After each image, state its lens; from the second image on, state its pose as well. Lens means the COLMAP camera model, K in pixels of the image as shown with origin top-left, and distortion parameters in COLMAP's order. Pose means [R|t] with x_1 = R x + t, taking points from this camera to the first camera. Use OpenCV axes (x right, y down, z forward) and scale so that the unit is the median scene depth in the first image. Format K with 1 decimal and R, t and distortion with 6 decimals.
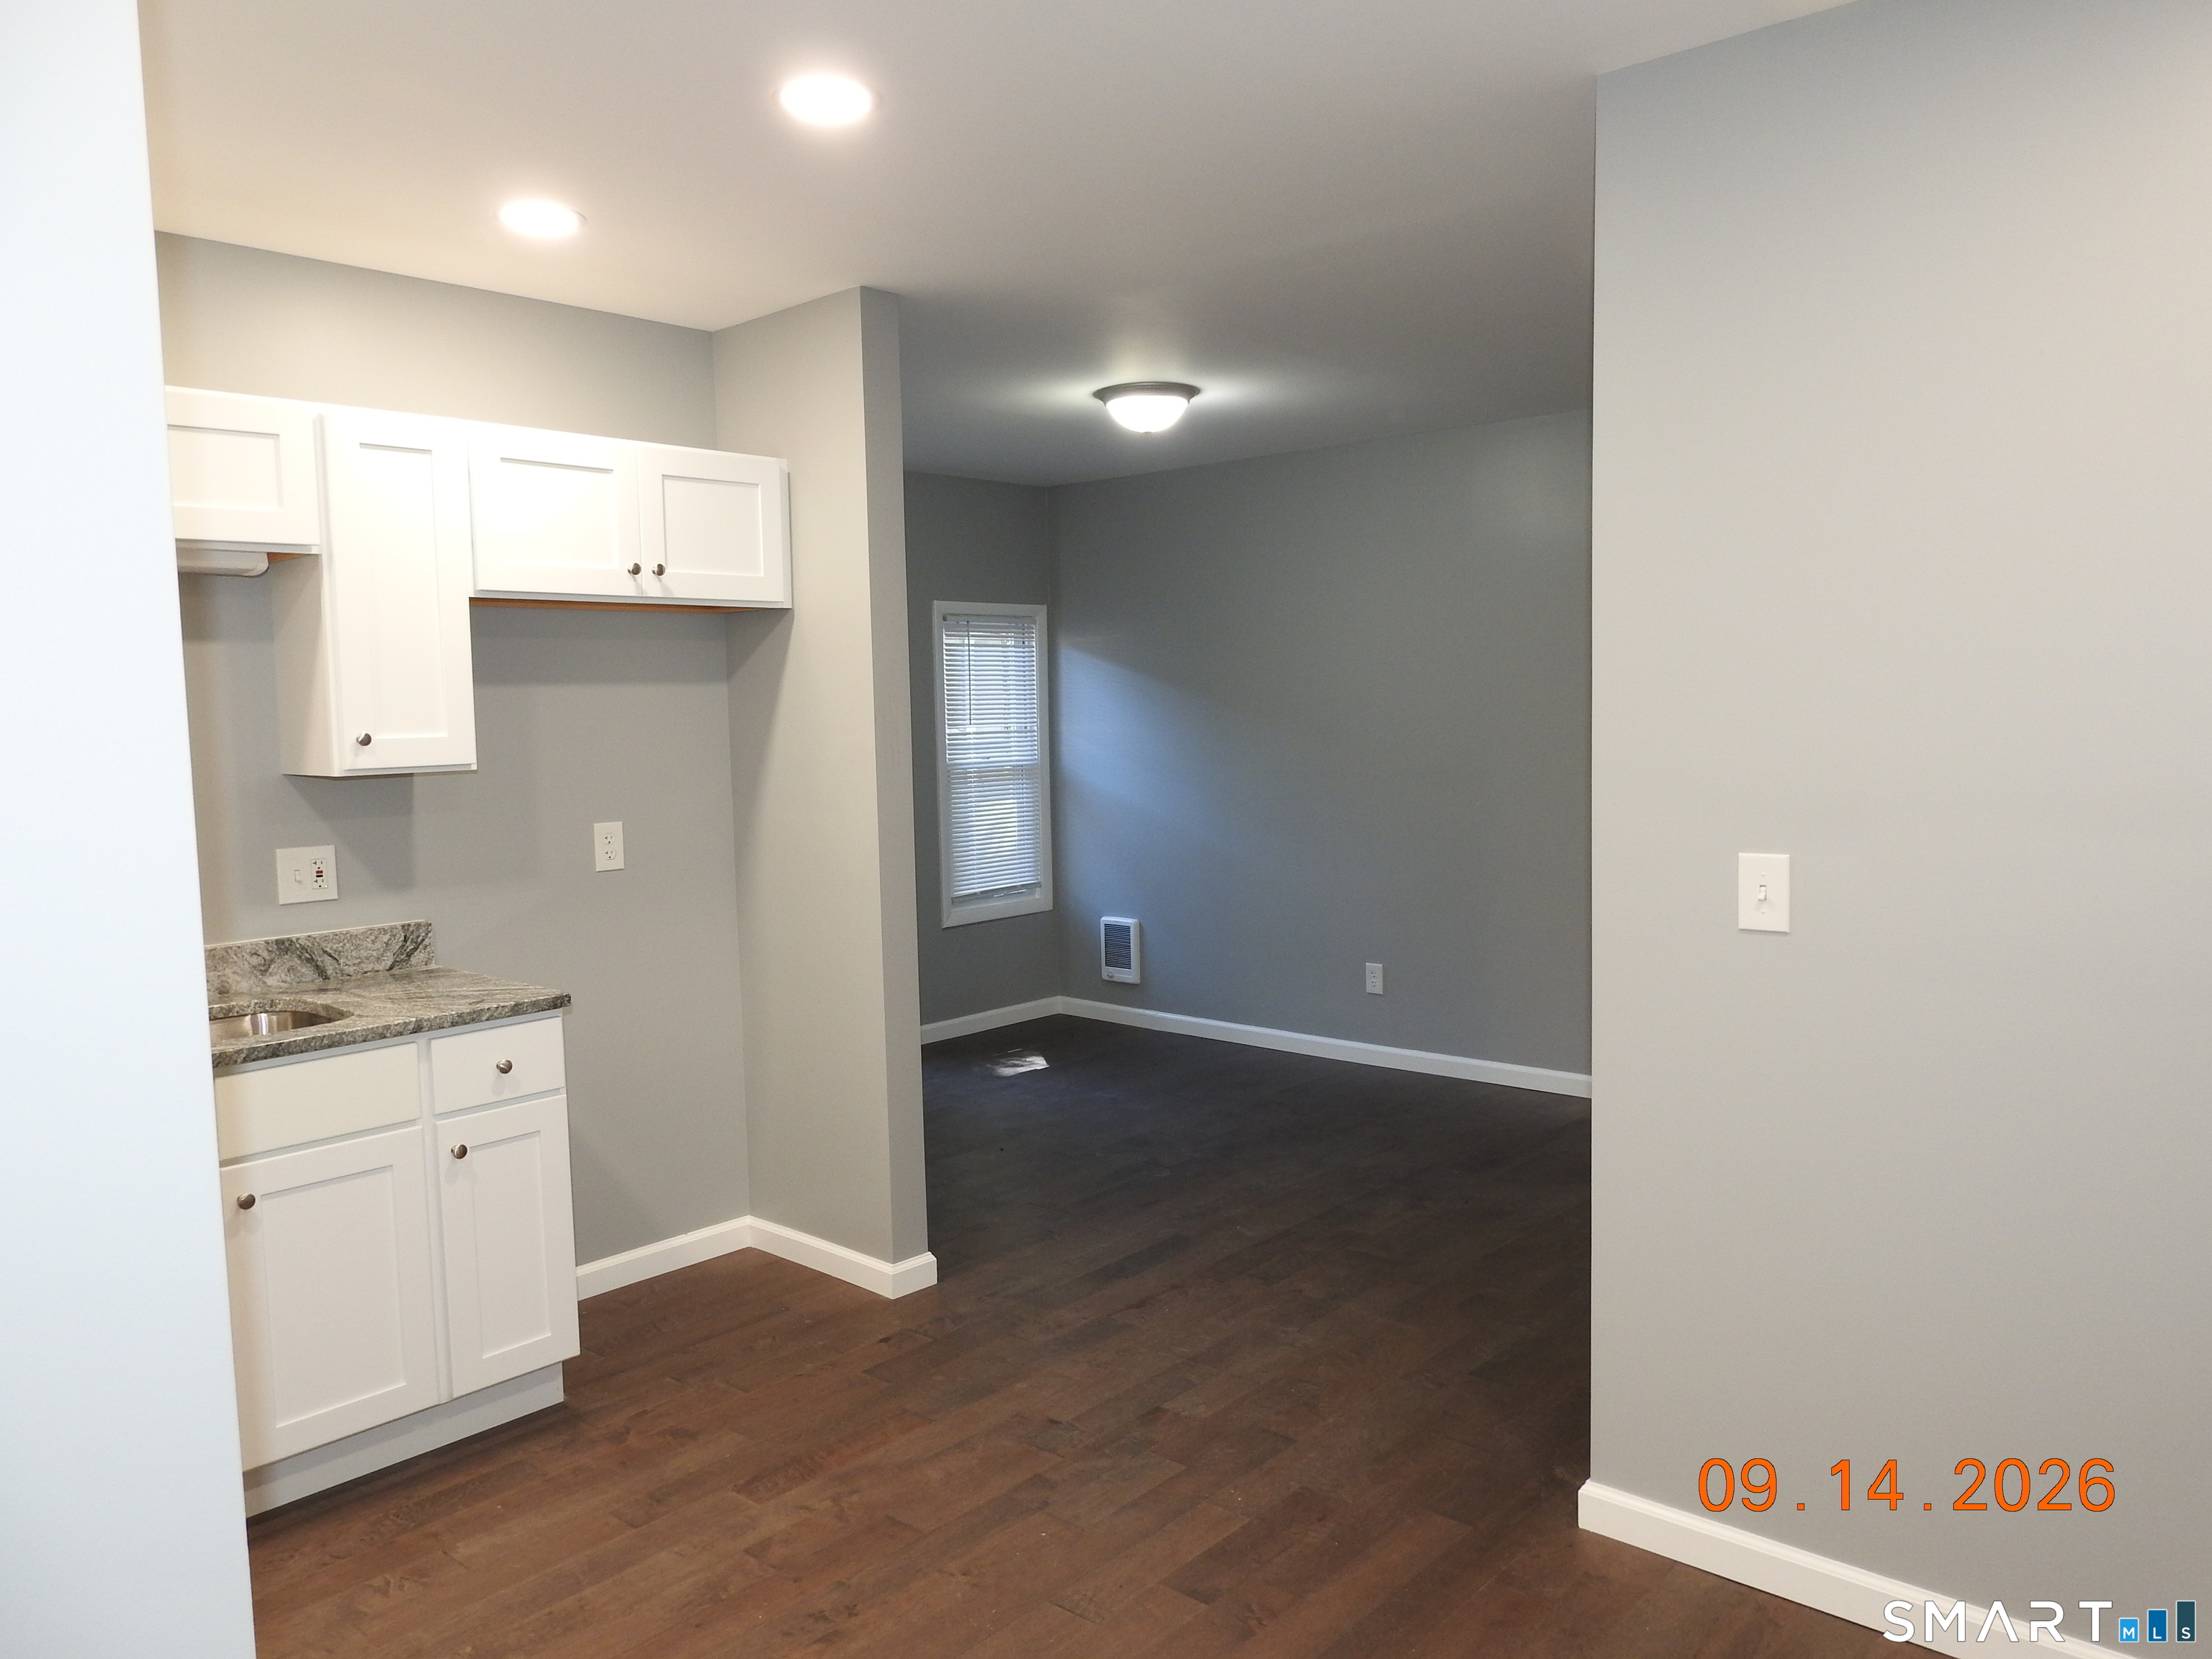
lens RADIAL K [[1577.7, 0, 1108.7], [0, 1577.7, 838.8], [0, 0, 1]] dist [0.000736, -0.001075]
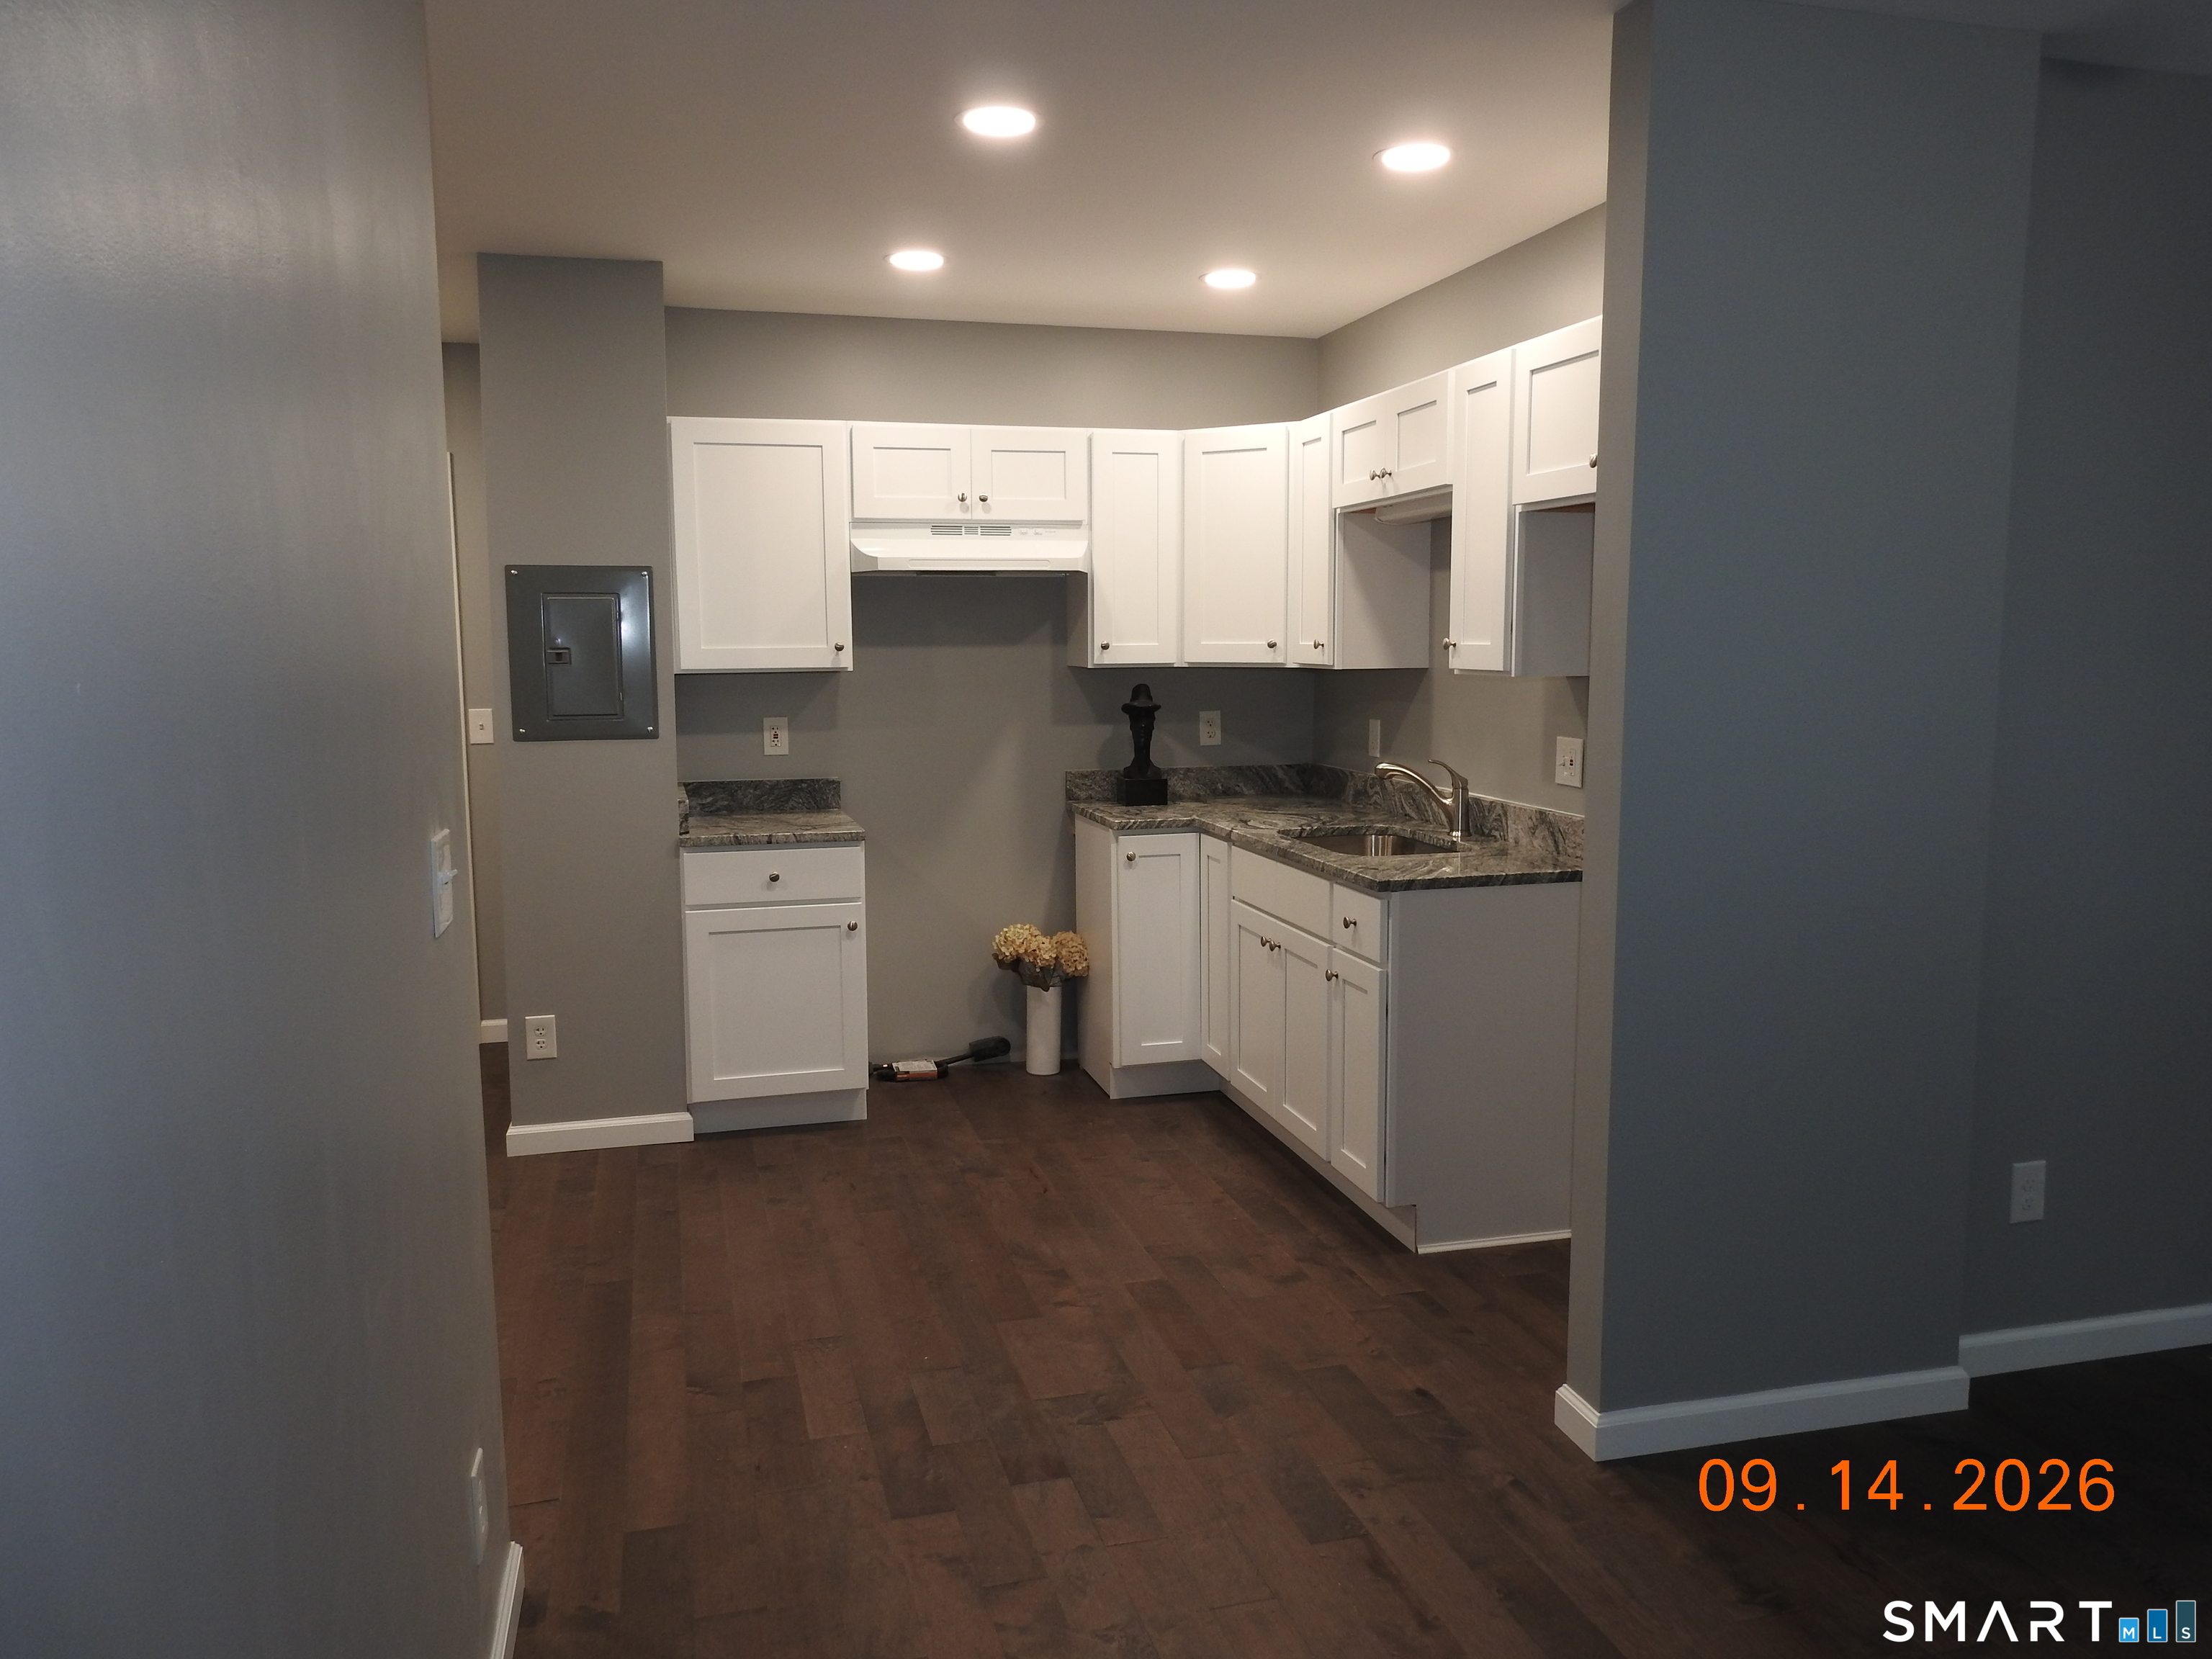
lens RADIAL K [[1577.7, 0, 1106.6], [0, 1577.7, 816.5], [0, 0, 1]] dist [0.000736, -0.001075]
pose [[-0.548651, 0.123665, -0.826855, 0.685677], [-0.046402, 0.982972, 0.177803, -0.137524], [0.834763, 0.135919, -0.533570, 1.450143]]
